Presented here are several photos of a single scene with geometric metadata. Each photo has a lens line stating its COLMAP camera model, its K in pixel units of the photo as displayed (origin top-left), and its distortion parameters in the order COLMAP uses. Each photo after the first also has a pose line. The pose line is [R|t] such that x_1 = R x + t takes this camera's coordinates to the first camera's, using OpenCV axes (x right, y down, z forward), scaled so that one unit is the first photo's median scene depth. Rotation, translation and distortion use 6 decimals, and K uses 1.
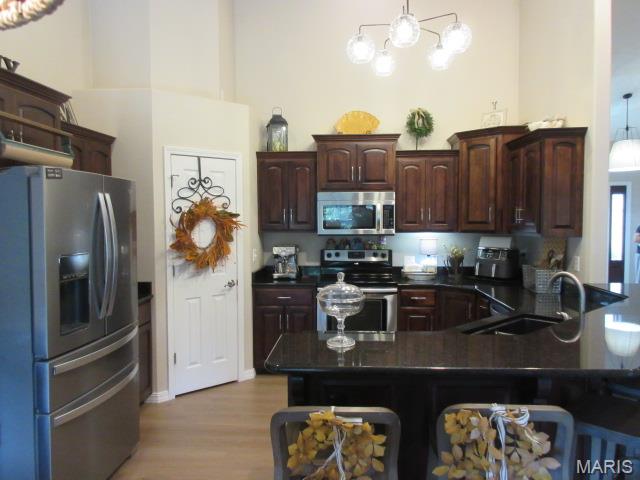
lens RADIAL K [[476.7, 0, 318.8], [0, 476.7, 240.6], [0, 0, 1]] dist [0.003263, -0.012469]
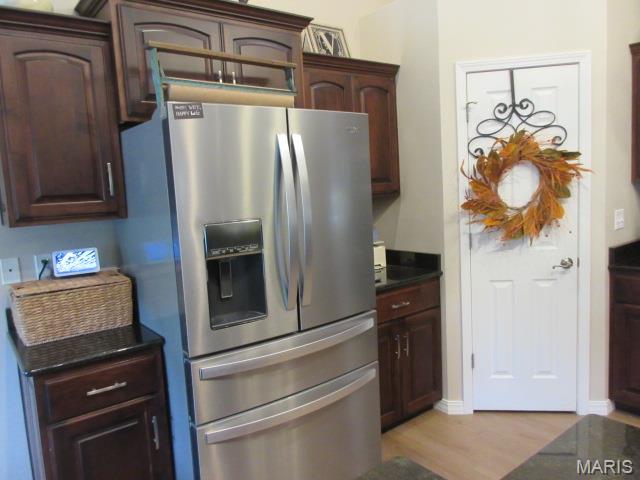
lens RADIAL K [[476.7, 0, 321.4], [0, 476.7, 240.4], [0, 0, 1]] dist [0.003263, -0.012469]
pose [[0.670245, 0.050114, -0.740446, 0.071048], [0.018248, 0.996303, 0.083948, -0.000610], [0.741915, -0.069778, 0.666853, 0.352081]]
